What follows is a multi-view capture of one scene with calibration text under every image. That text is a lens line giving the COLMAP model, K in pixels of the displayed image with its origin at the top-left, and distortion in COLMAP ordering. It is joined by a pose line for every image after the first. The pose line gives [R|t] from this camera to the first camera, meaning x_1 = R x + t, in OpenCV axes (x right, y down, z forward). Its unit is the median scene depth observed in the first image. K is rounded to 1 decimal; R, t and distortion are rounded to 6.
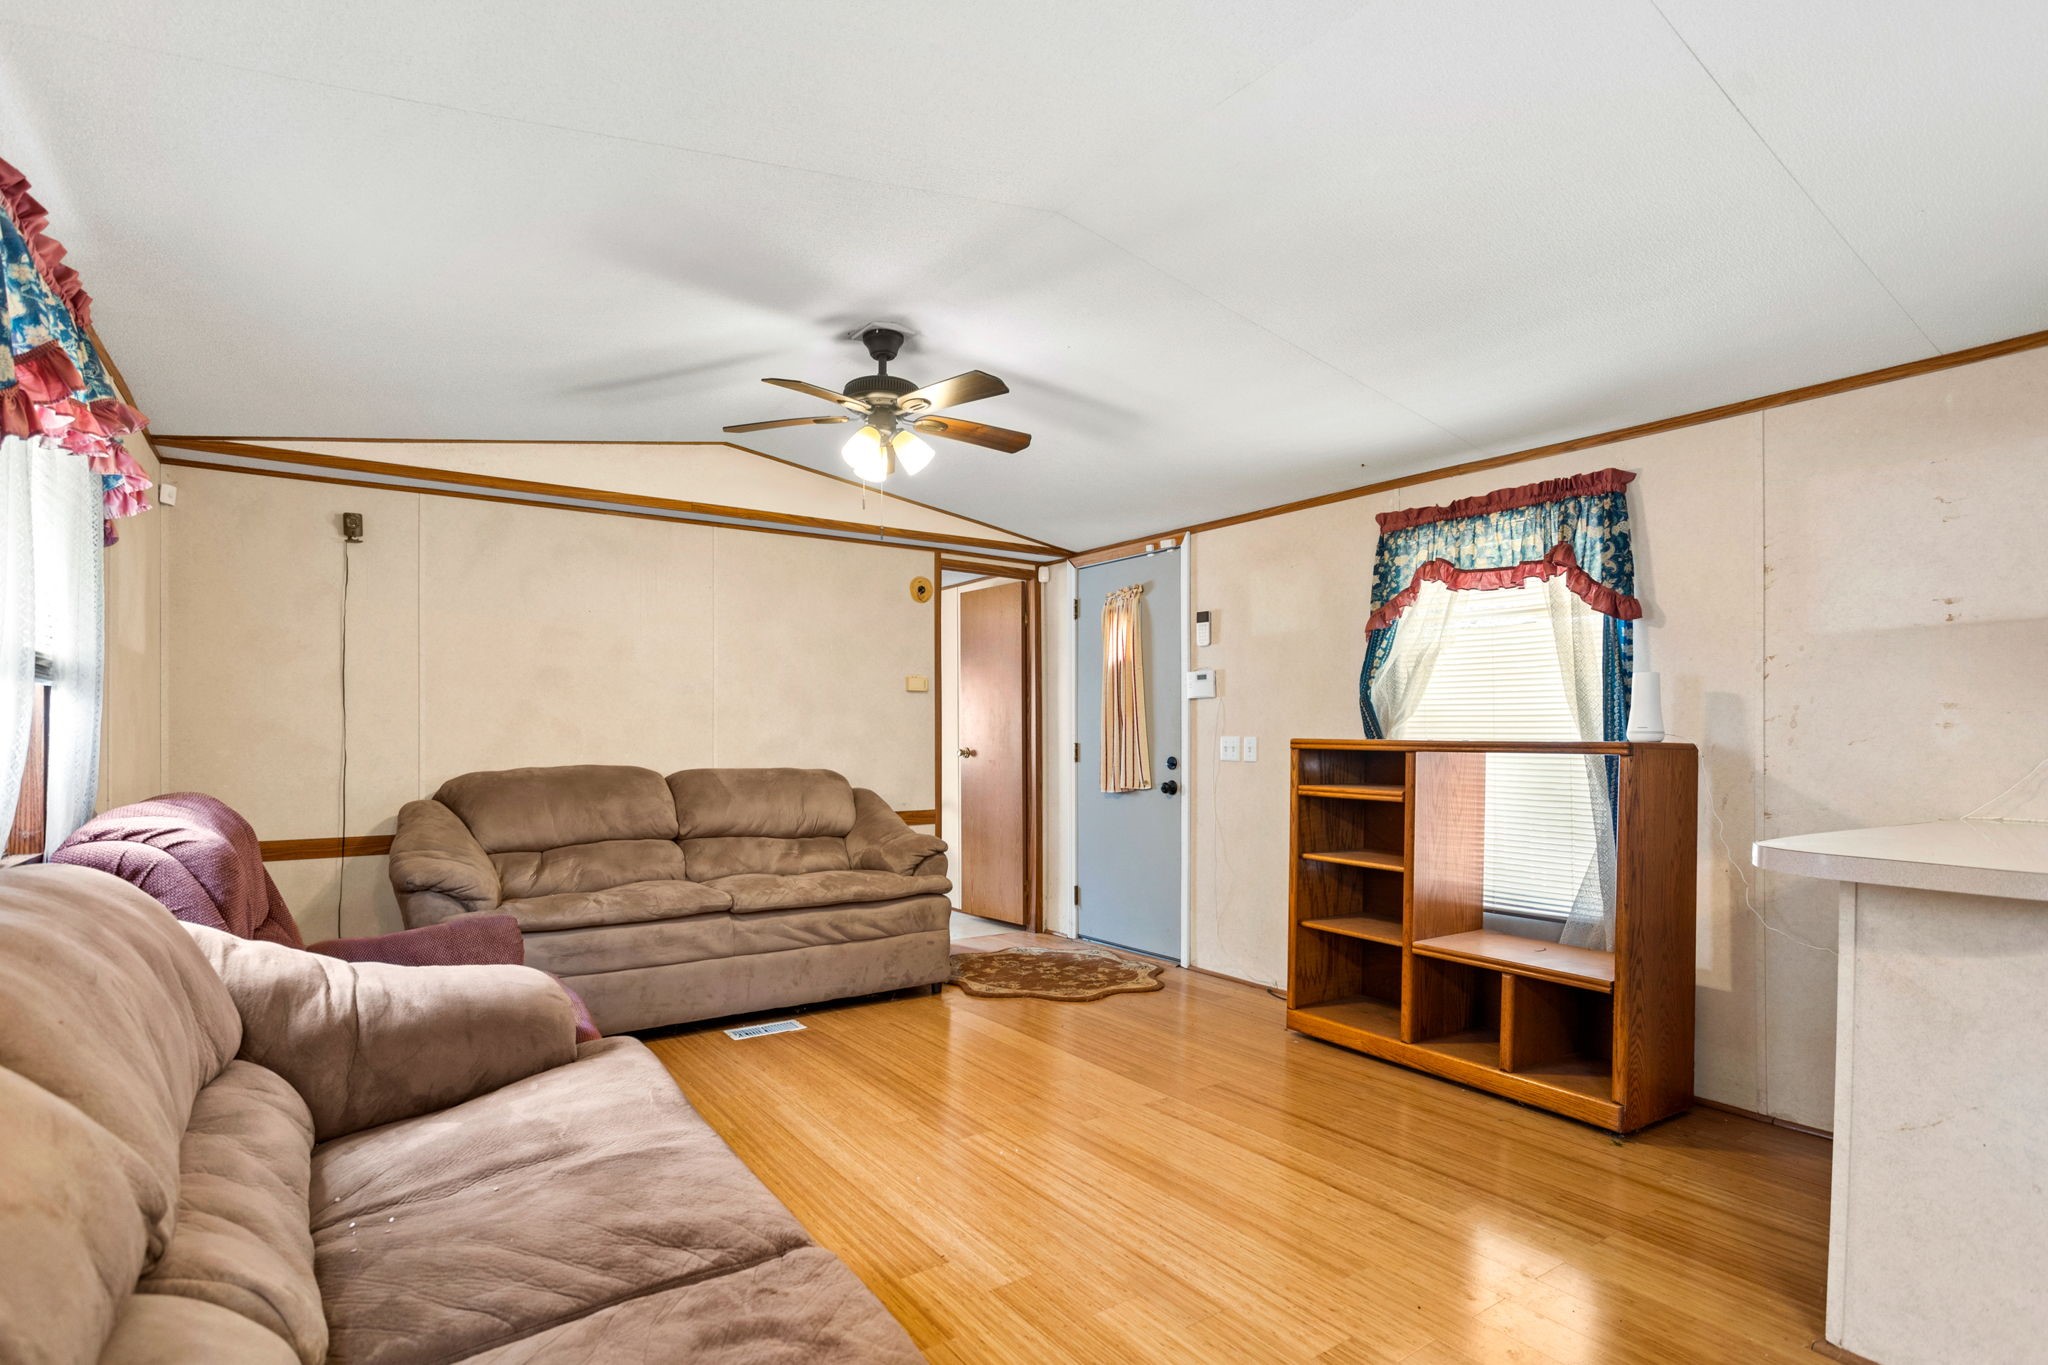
lens RADIAL K [[1013.3, 0, 1015.7], [0, 1013.3, 749.5], [0, 0, 1]] dist [-0.011604, 0.014717]
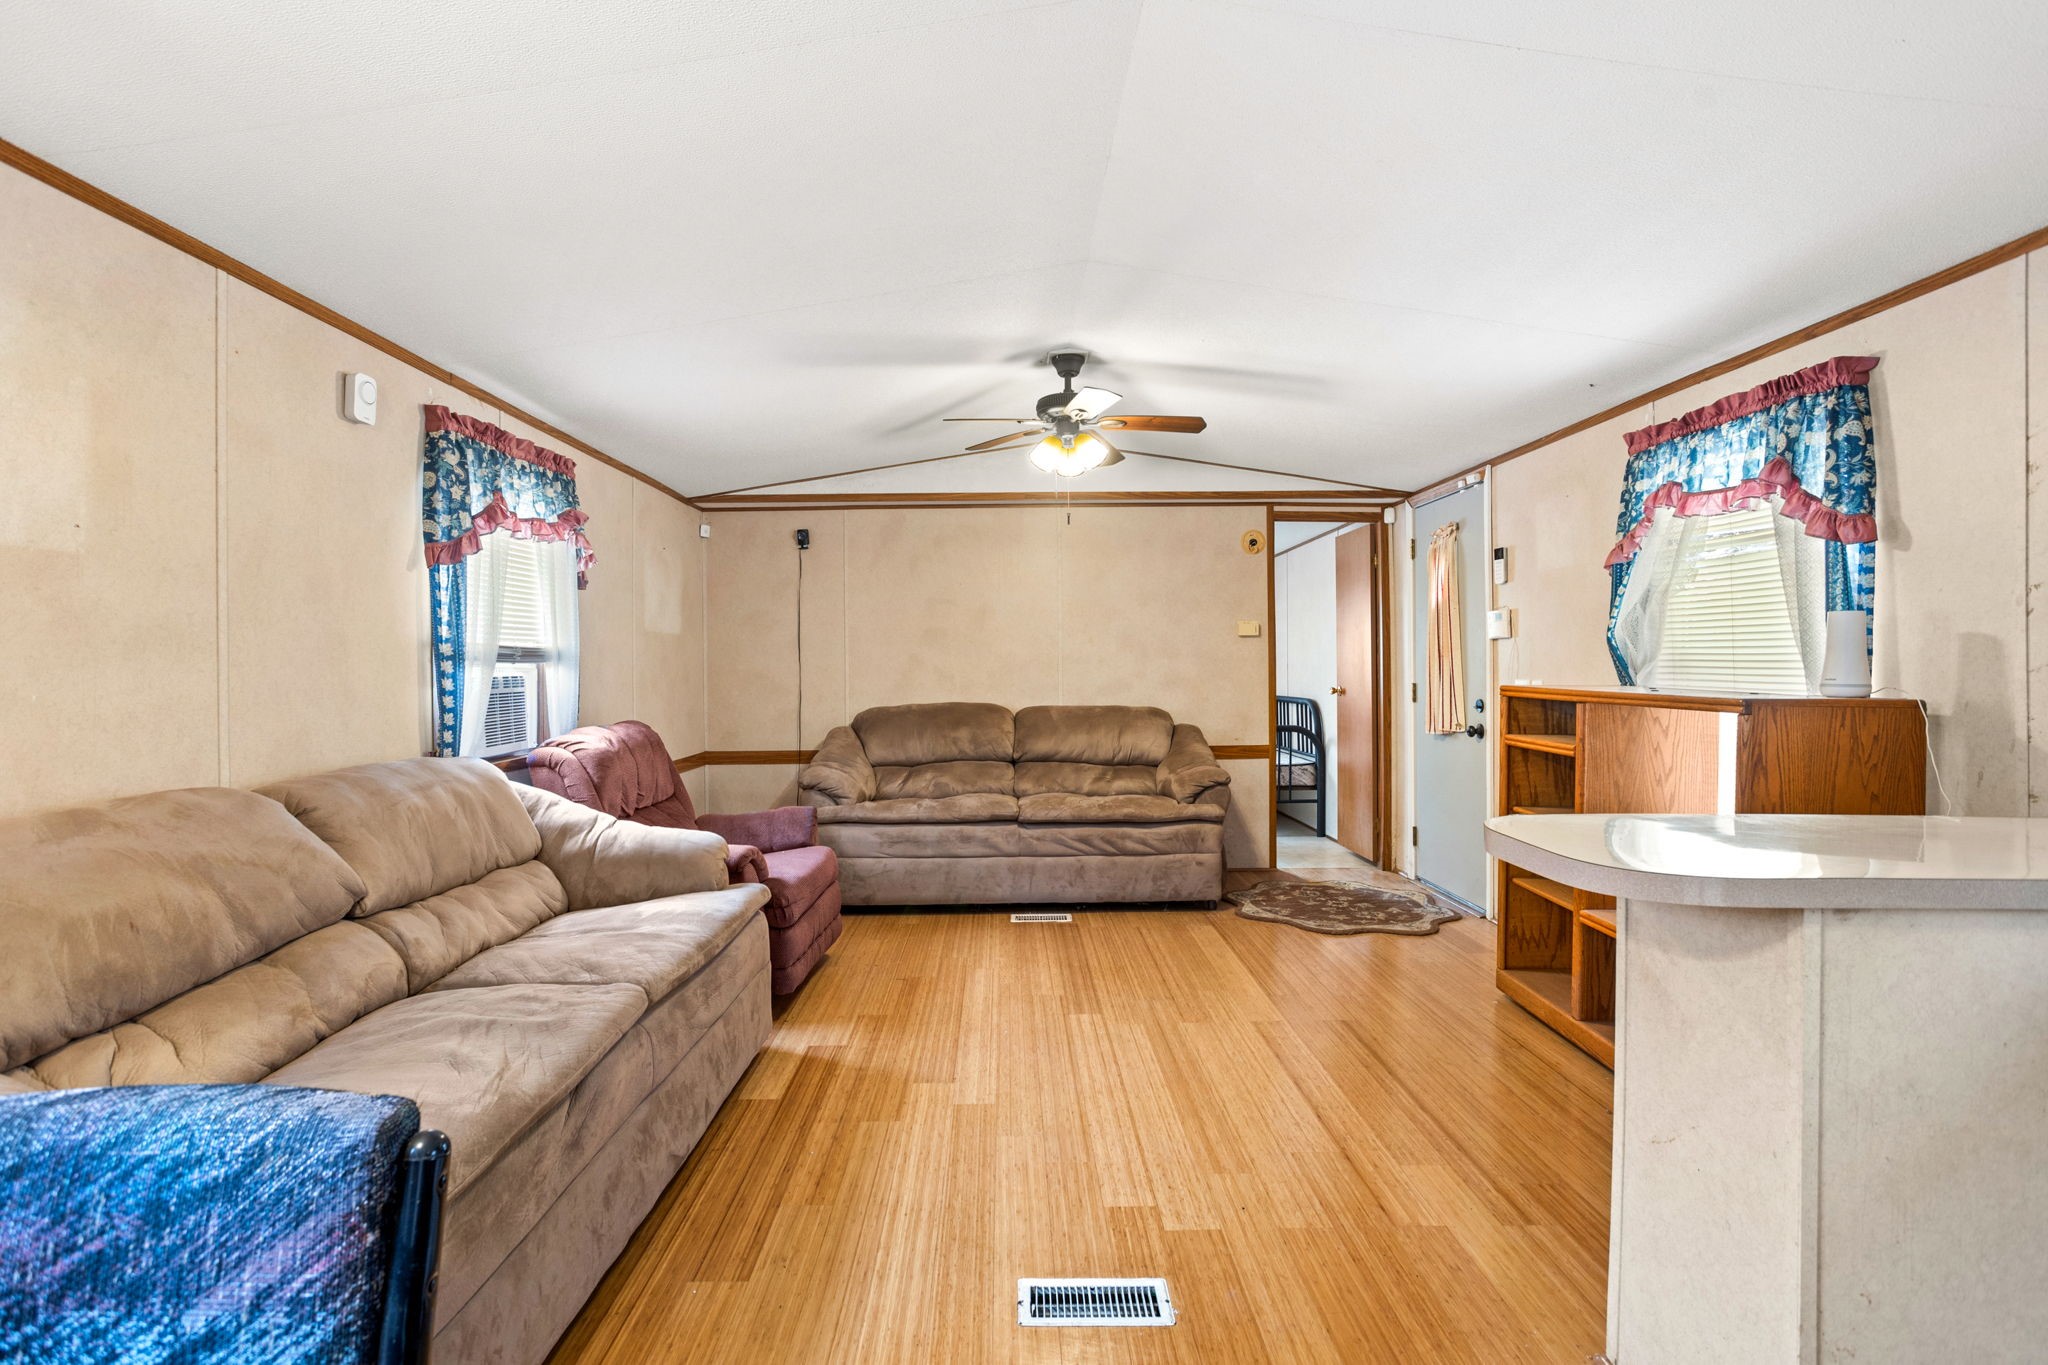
lens RADIAL K [[1013.3, 0, 1031.6], [0, 1013.3, 678.5], [0, 0, 1]] dist [-0.011604, 0.014717]
pose [[0.830516, 0.000044, -0.556995, 0.446680], [0.000911, 0.999999, 0.001438, -0.019452], [0.556994, -0.001702, 0.830514, -0.037353]]
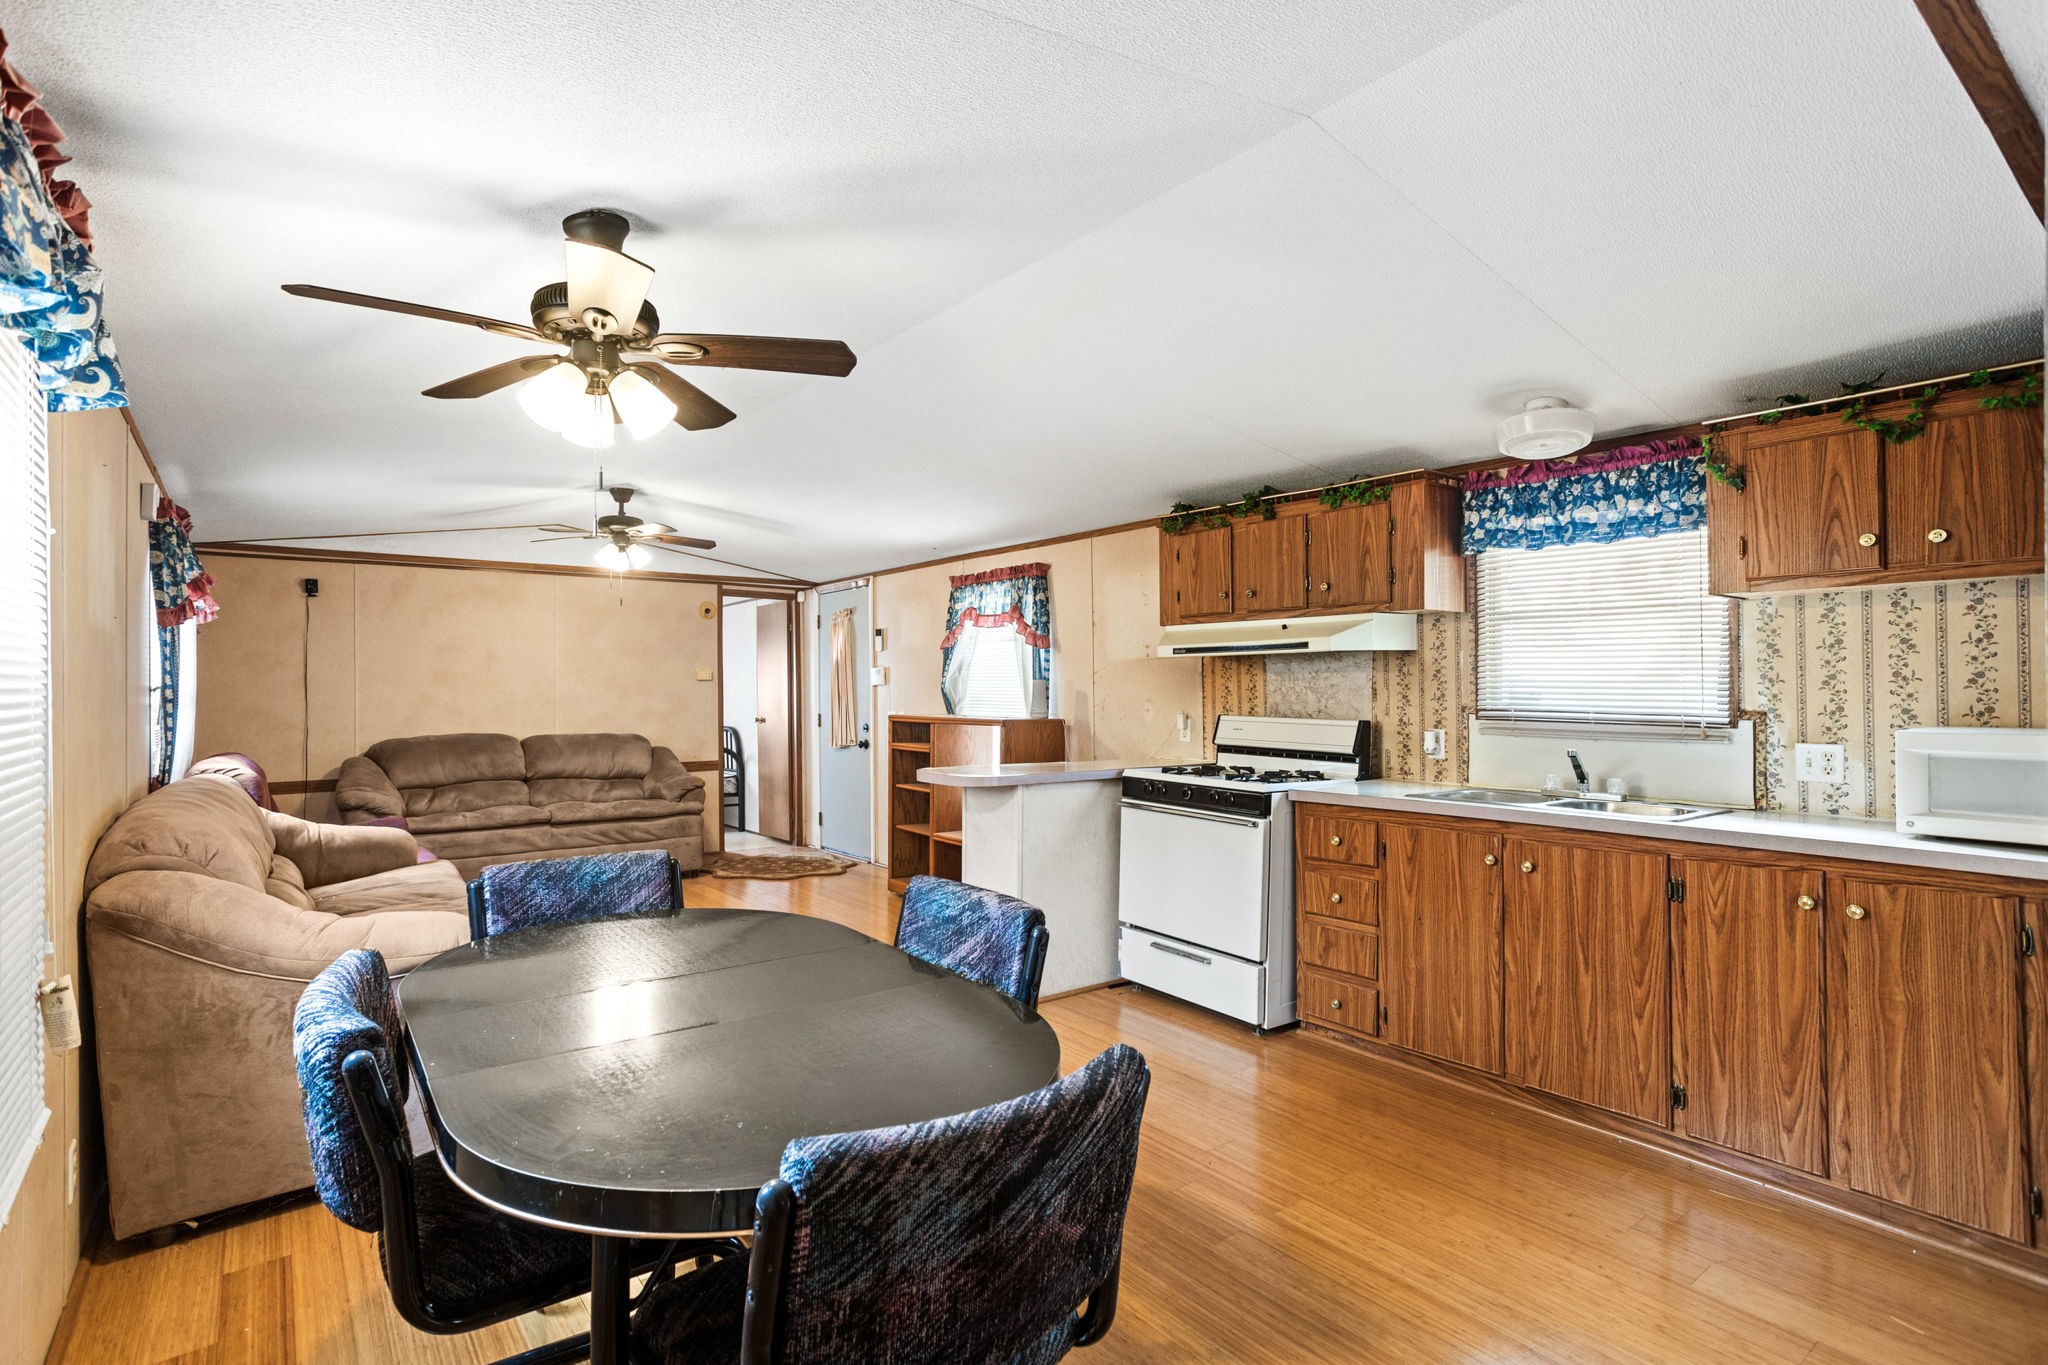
lens RADIAL K [[1013.3, 0, 1010.5], [0, 1013.3, 694.3], [0, 0, 1]] dist [-0.011604, 0.014717]
pose [[0.999590, -0.009029, 0.027180, 0.437199], [0.009237, 0.999929, -0.007515, -0.030449], [-0.027110, 0.007763, 0.999602, -0.684802]]
